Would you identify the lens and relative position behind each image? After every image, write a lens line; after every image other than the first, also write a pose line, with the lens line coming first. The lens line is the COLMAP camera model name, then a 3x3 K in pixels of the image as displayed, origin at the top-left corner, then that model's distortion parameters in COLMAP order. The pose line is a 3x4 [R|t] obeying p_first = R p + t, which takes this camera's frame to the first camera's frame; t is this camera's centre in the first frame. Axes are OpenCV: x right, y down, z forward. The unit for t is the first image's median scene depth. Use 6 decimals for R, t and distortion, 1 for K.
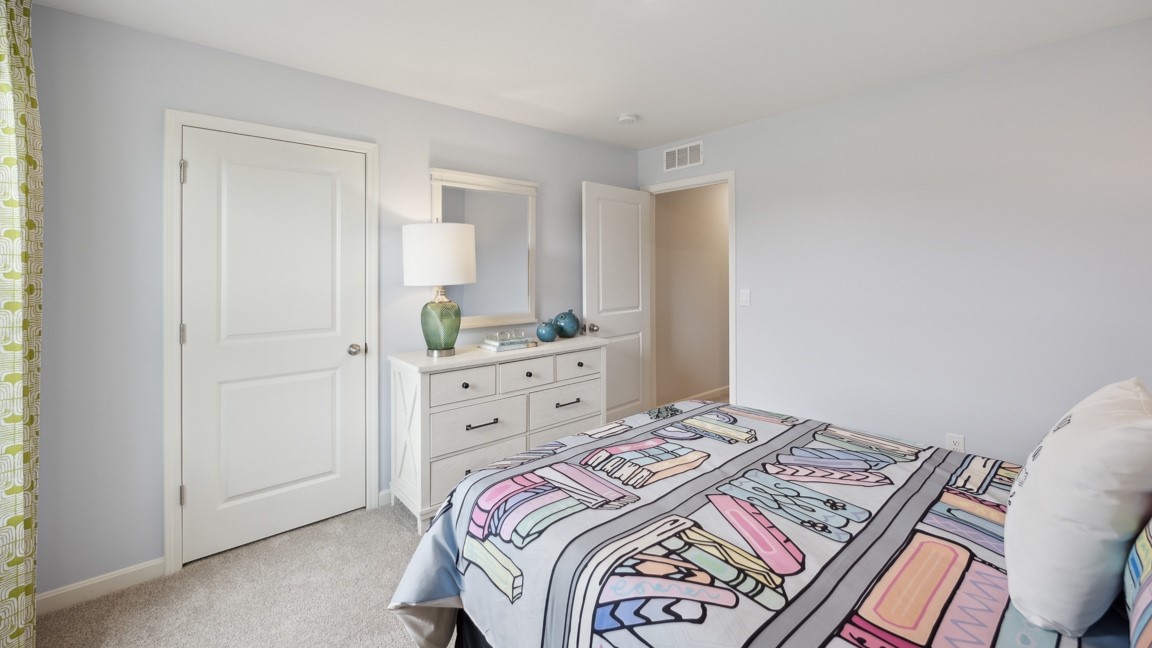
lens RADIAL K [[462.7, 0, 572.0], [0, 462.7, 277.7], [0, 0, 1]] dist [-0.004069, 0.000036]
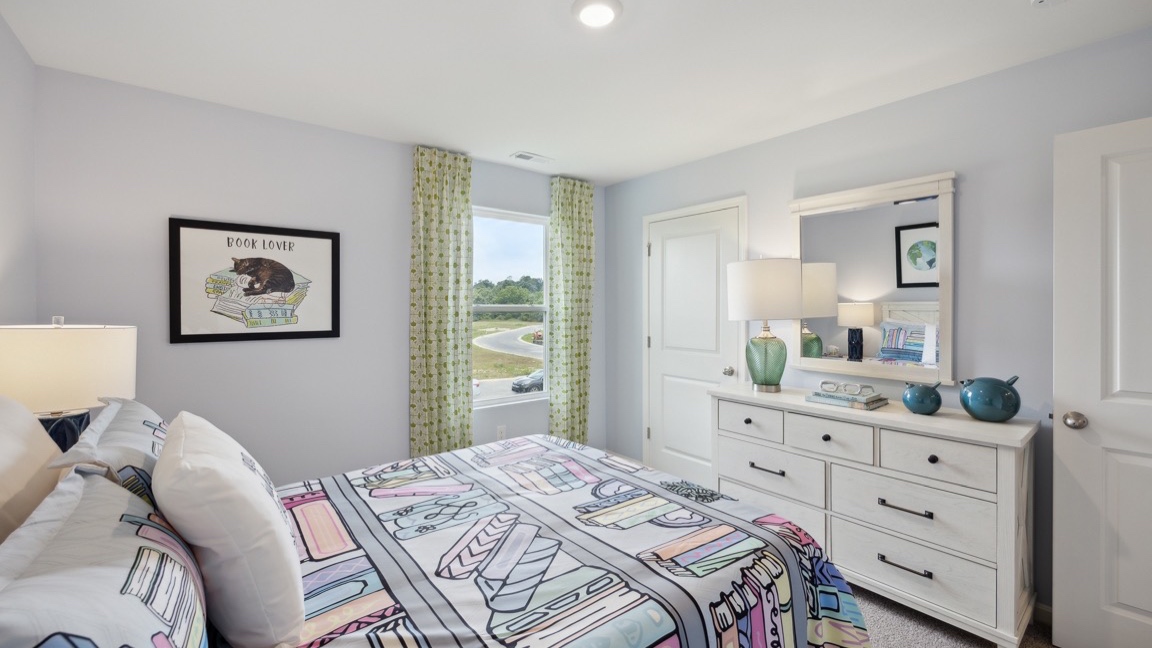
lens RADIAL K [[462.7, 0, 582.2], [0, 462.7, 317.0], [0, 0, 1]] dist [-0.004069, 0.000036]
pose [[-0.022333, 0.028755, -0.999337, 1.375777], [-0.011919, 0.999508, 0.029026, -0.031813], [0.999680, 0.012560, -0.021979, 1.170023]]
